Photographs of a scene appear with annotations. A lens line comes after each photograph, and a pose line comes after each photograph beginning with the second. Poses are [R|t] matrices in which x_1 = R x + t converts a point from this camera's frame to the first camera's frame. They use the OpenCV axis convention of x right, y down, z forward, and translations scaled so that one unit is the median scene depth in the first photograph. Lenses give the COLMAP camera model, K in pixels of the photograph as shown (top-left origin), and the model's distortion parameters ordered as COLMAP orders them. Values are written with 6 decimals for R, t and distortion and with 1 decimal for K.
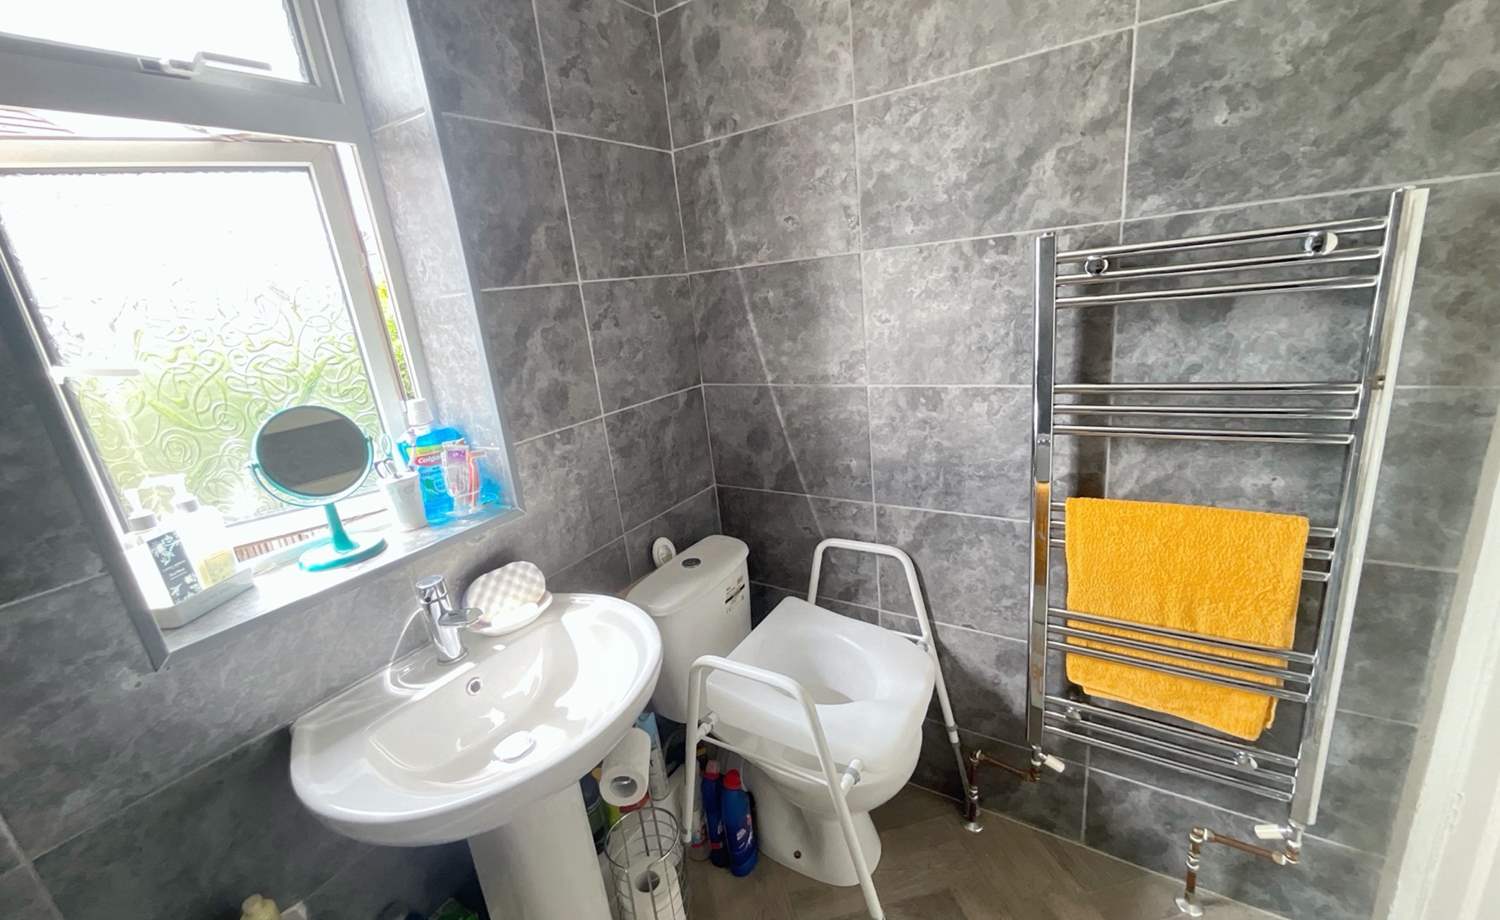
lens RADIAL K [[609.2, 0, 750.0], [0, 609.2, 460.0], [0, 0, 1]] dist [-0.002253, 0.000317]
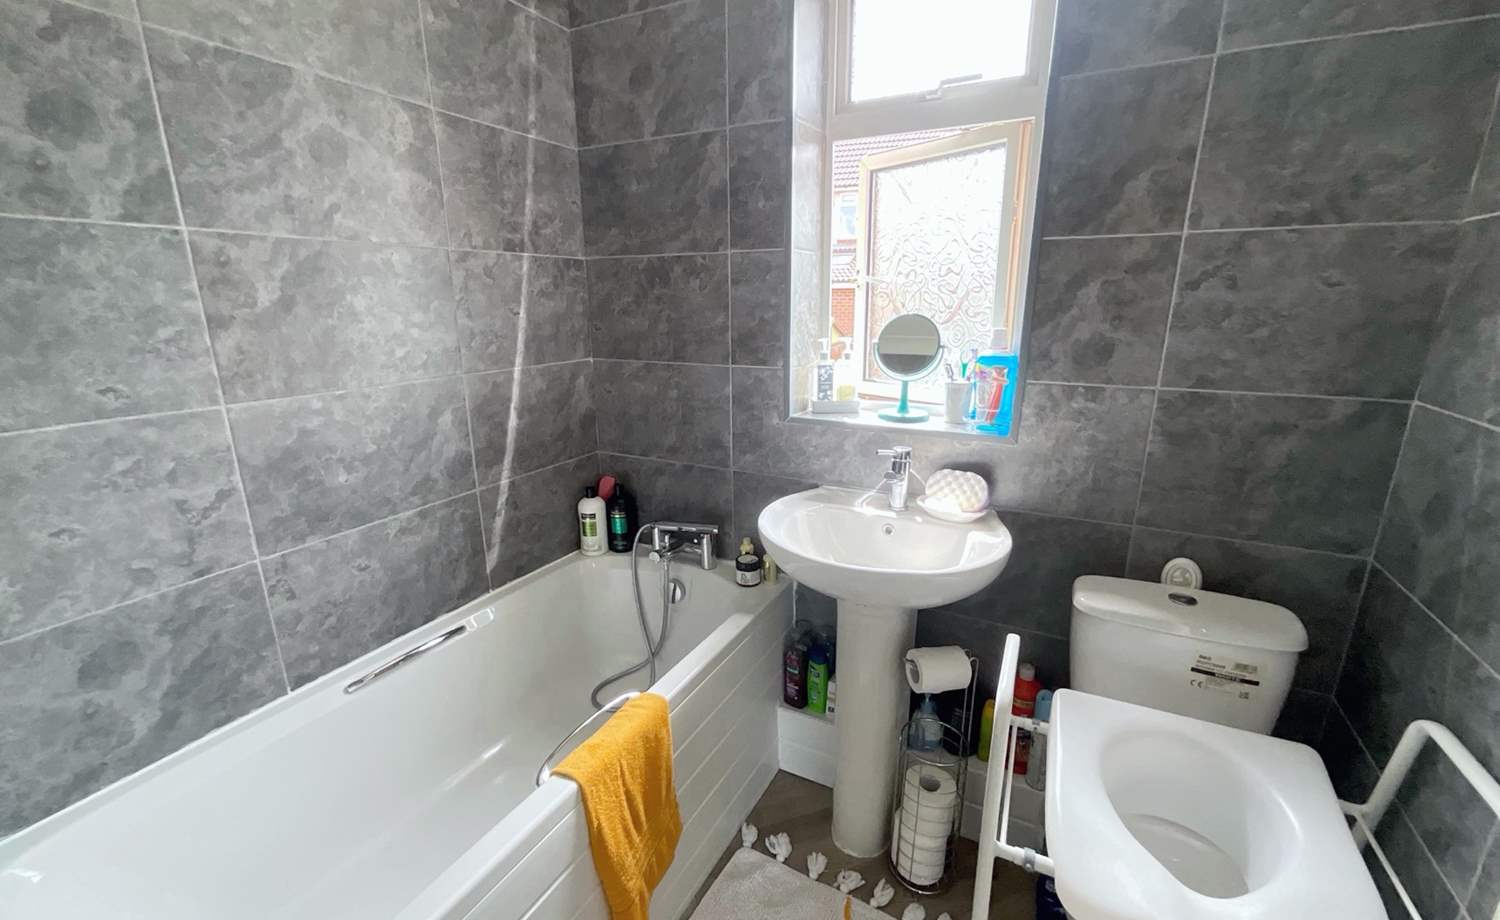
lens RADIAL K [[609.2, 0, 750.0], [0, 609.2, 460.0], [0, 0, 1]] dist [-0.002253, 0.000317]
pose [[0.092259, 0.353969, -0.930696, 0.627344], [-0.284425, 0.905108, 0.316042, -0.100012], [0.954249, 0.235555, 0.184182, 0.338690]]
